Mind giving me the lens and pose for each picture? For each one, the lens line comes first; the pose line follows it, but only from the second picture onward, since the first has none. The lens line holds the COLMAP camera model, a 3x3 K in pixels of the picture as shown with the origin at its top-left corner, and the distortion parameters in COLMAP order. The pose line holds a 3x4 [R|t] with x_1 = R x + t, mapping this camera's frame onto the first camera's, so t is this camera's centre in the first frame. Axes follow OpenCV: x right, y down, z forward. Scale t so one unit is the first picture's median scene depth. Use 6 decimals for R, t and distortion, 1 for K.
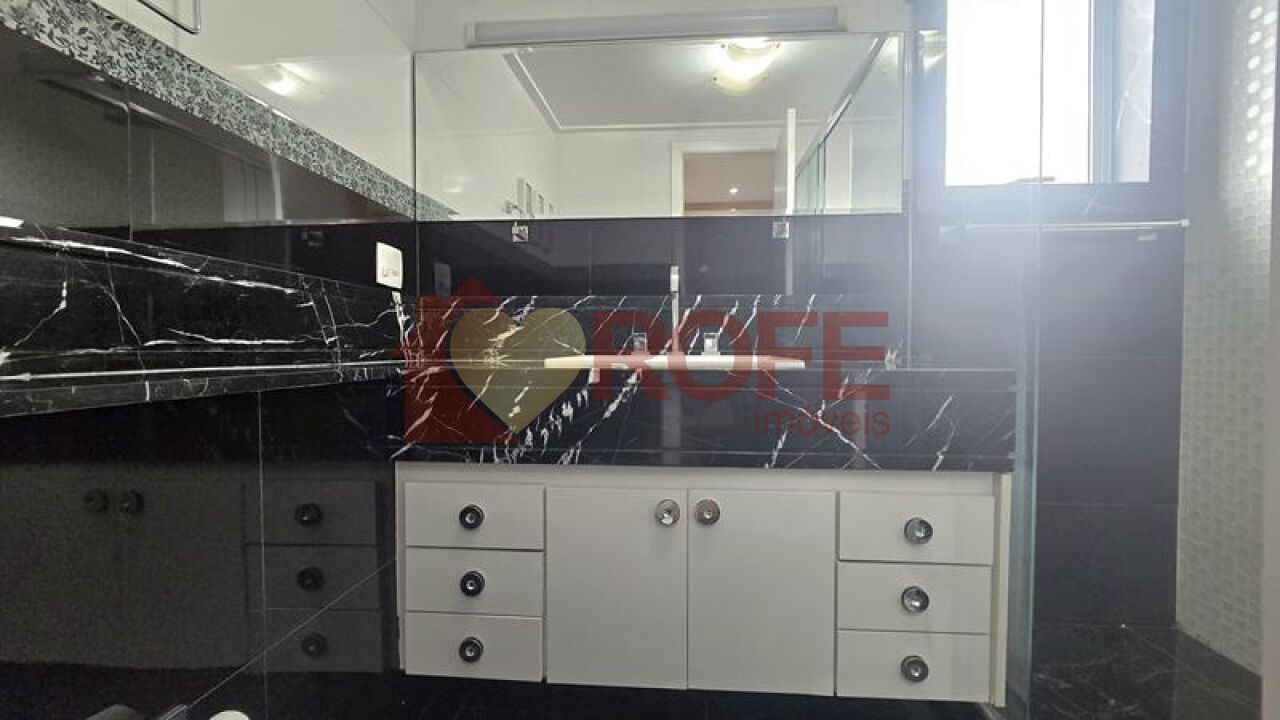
lens RADIAL K [[521.9, 0, 641.0], [0, 521.9, 359.5], [0, 0, 1]] dist [-0.007671, 0.002907]
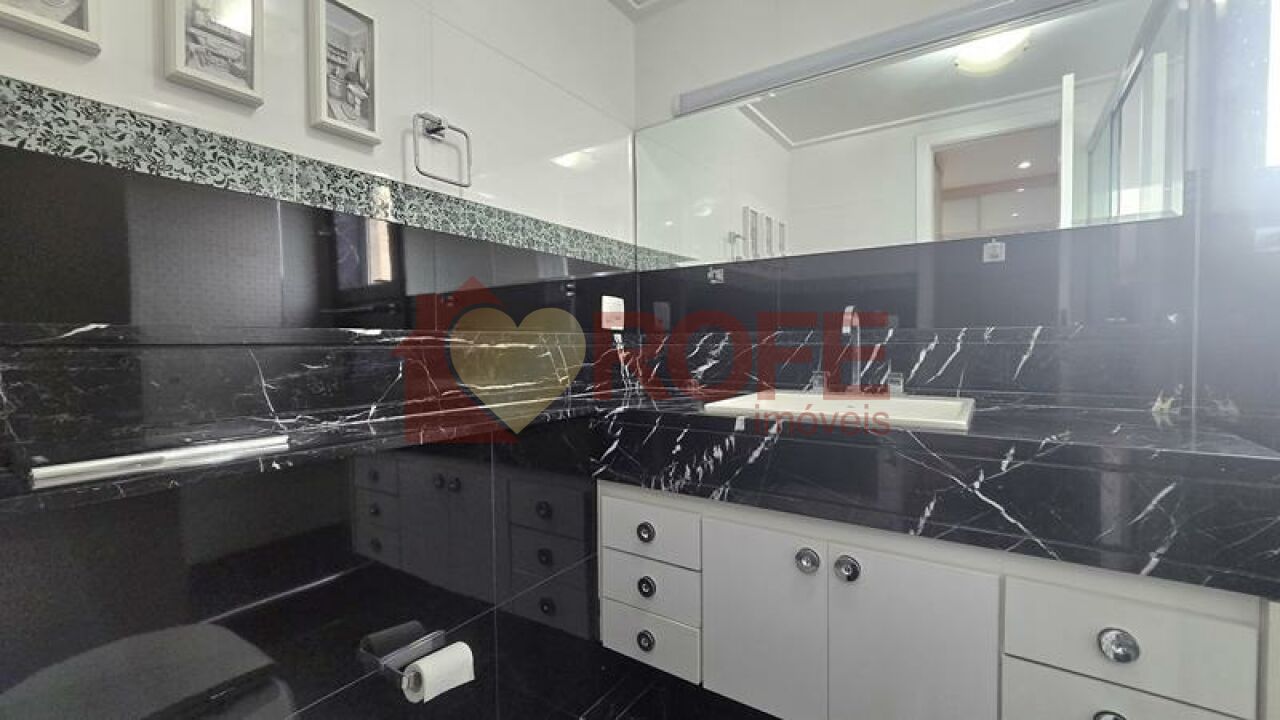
lens RADIAL K [[521.9, 0, 657.1], [0, 521.9, 354.0], [0, 0, 1]] dist [-0.007671, 0.002907]
pose [[0.871228, 0.004273, -0.490861, 0.291114], [0.000481, 0.999954, 0.009560, -0.124164], [0.490879, -0.008565, 0.871186, -0.042877]]
